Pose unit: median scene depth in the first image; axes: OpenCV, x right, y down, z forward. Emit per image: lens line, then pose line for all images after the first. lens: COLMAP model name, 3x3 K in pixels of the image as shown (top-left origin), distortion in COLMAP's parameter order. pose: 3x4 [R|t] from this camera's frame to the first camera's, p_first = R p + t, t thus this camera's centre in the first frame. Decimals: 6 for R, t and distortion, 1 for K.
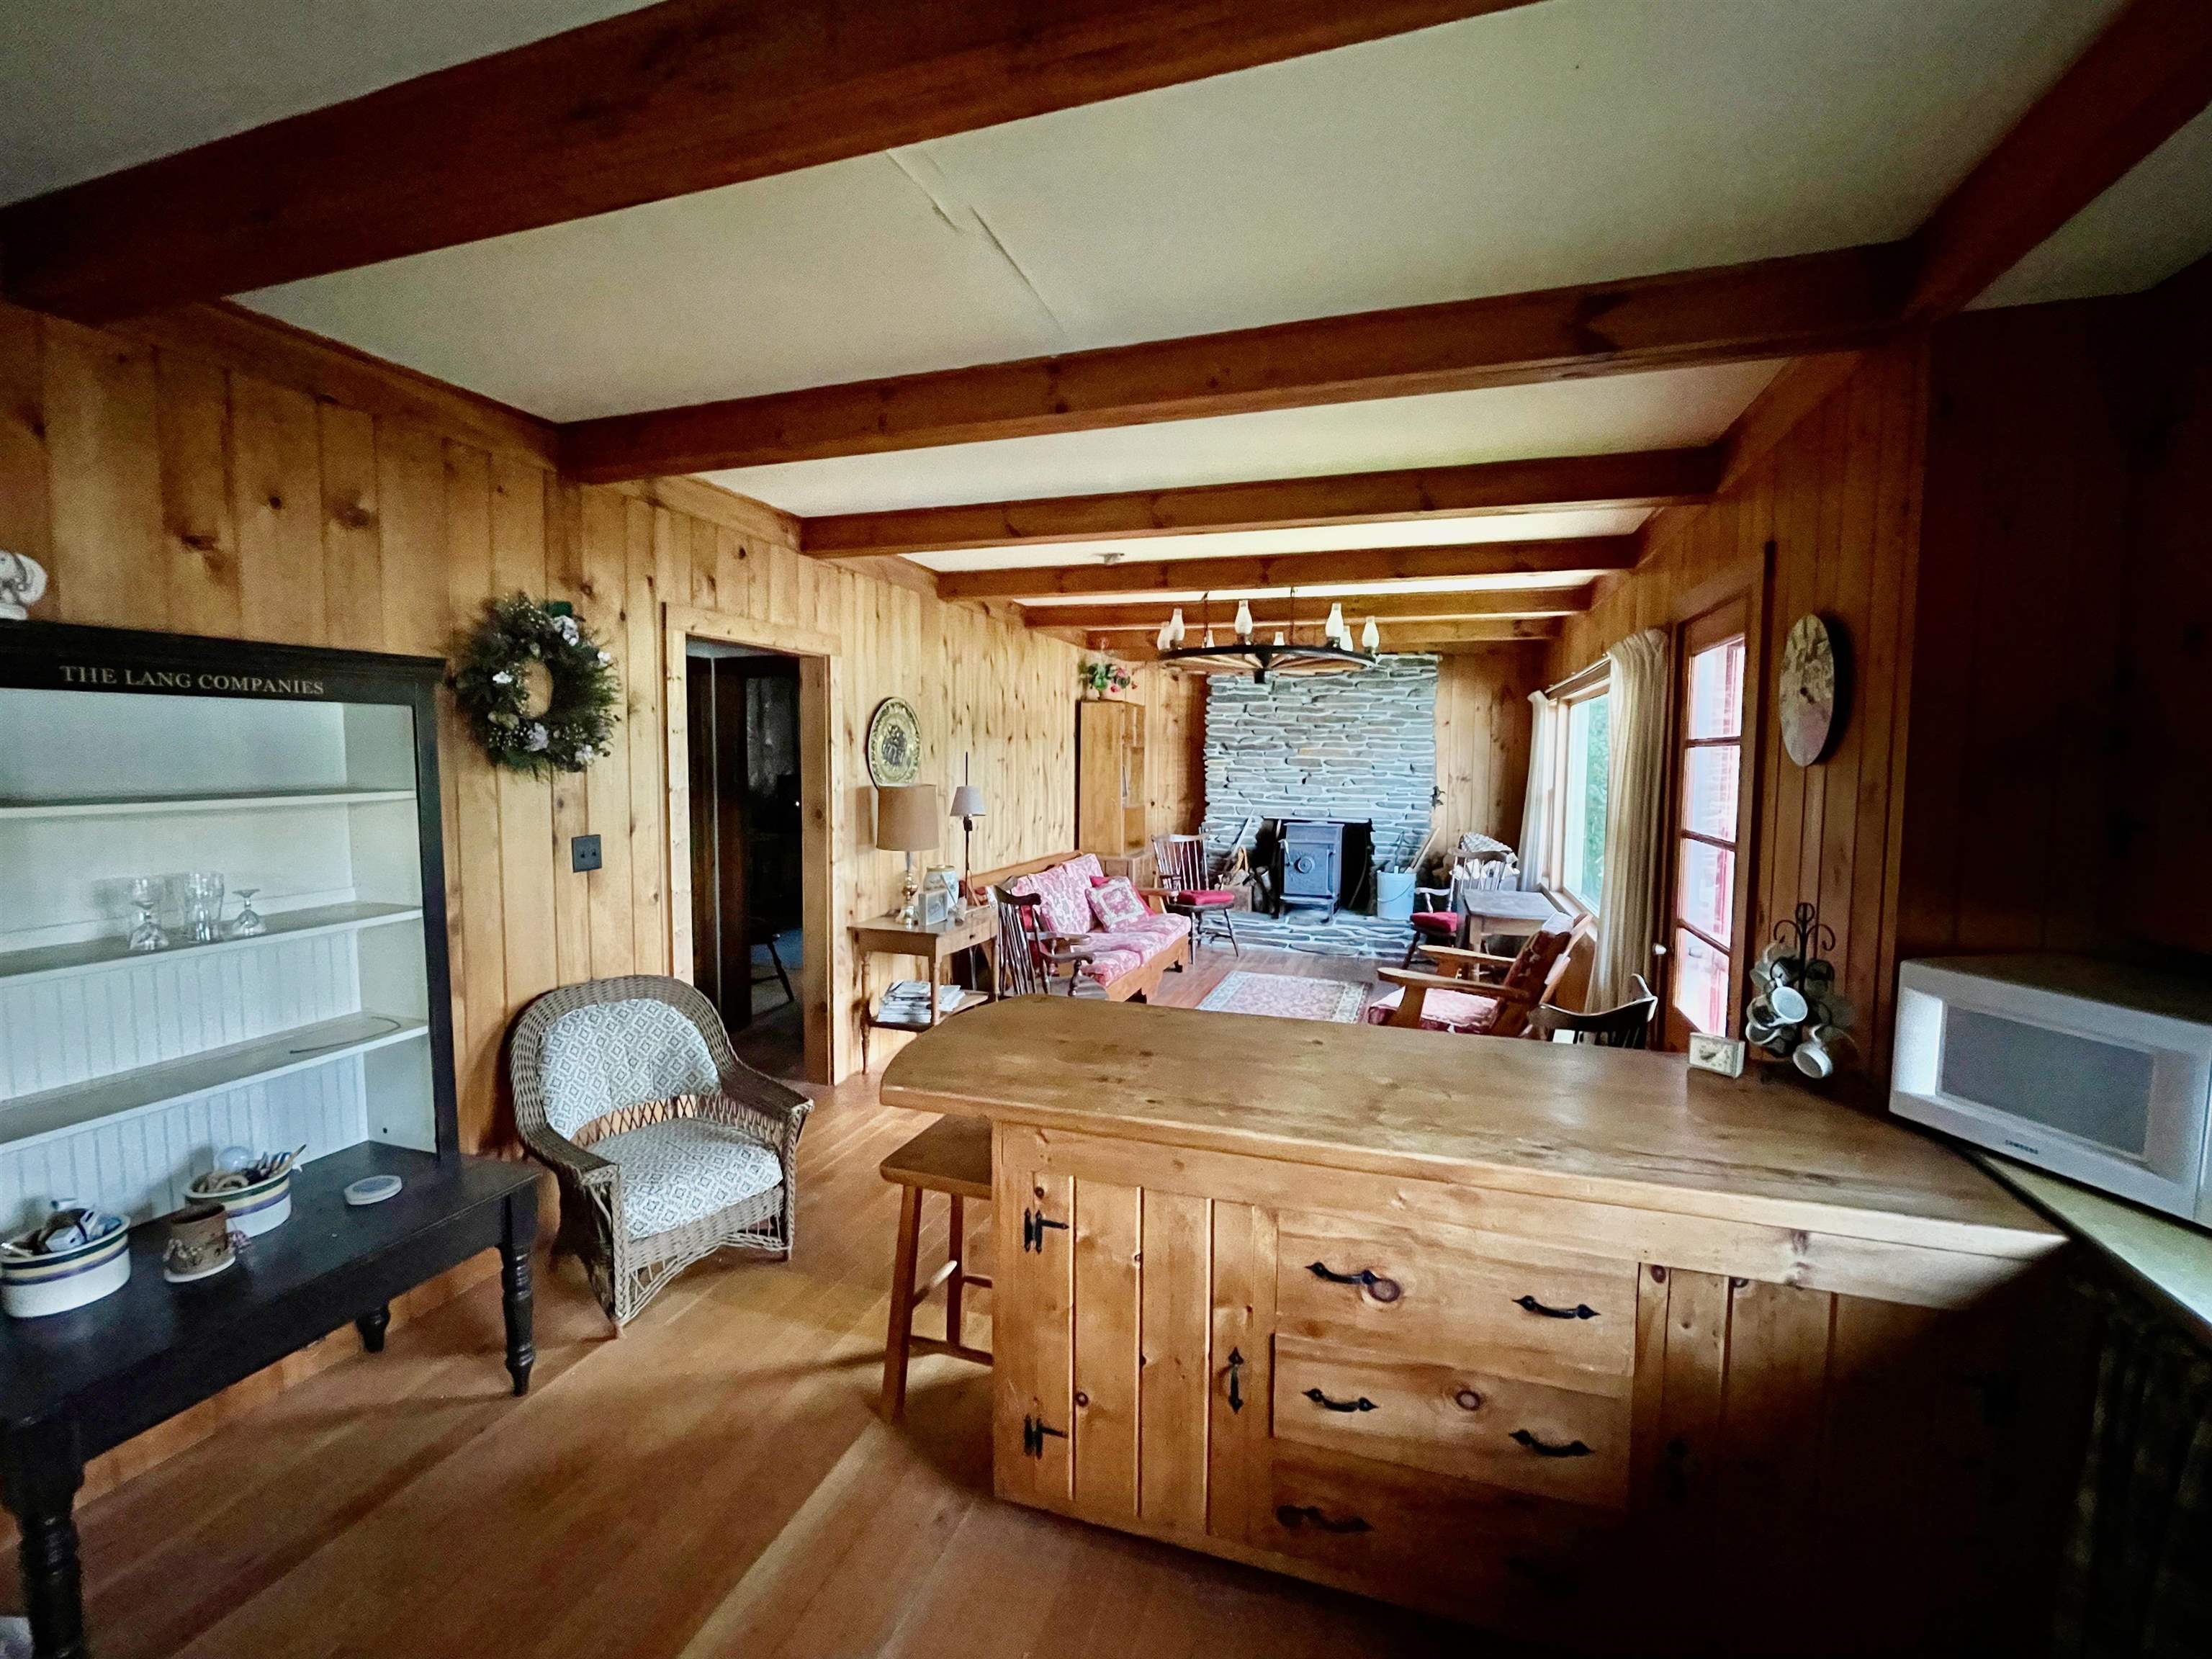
lens RADIAL K [[938.1, 0, 1113.4], [0, 938.1, 825.4], [0, 0, 1]] dist [-0.021753, -0.000029]
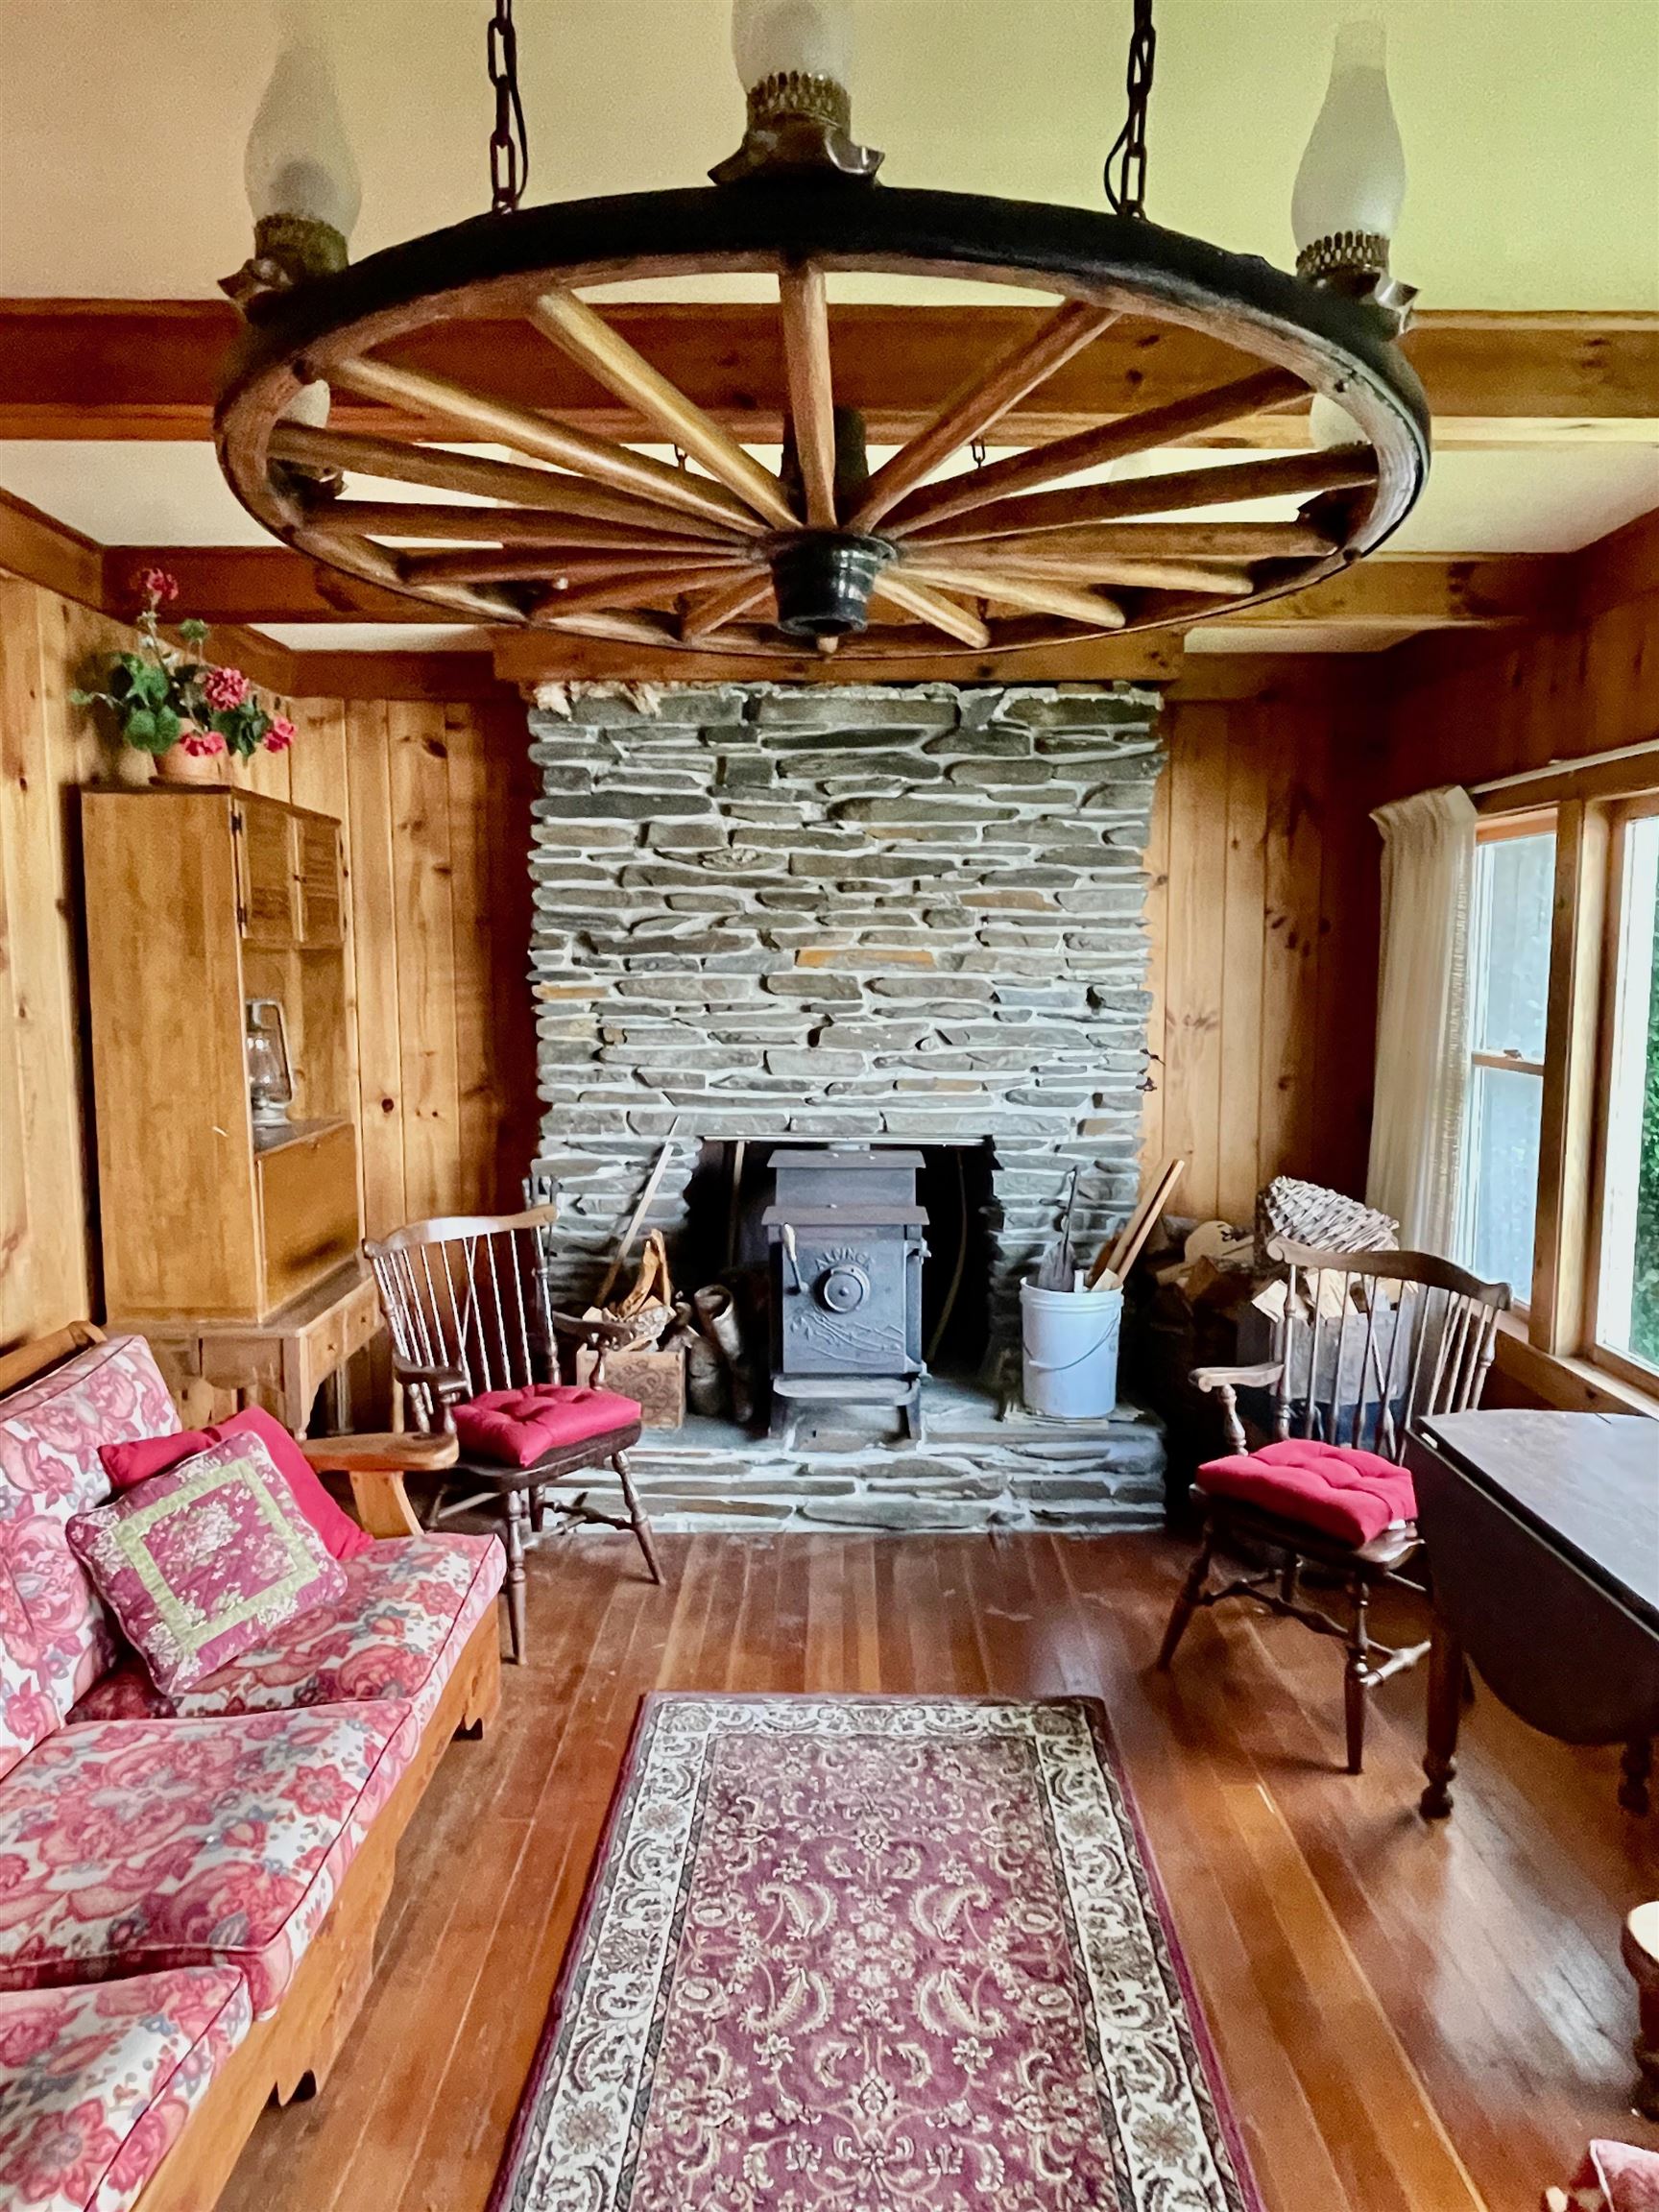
lens RADIAL K [[1359.4, 0, 829.5], [0, 1359.4, 1106.0], [0, 0, 1]] dist [0.005457, -0.000183]
pose [[0.952094, -0.041905, 0.302921, 0.049871], [0.028700, 0.998439, 0.047915, -0.046917], [-0.304456, -0.036925, 0.951810, 0.506440]]
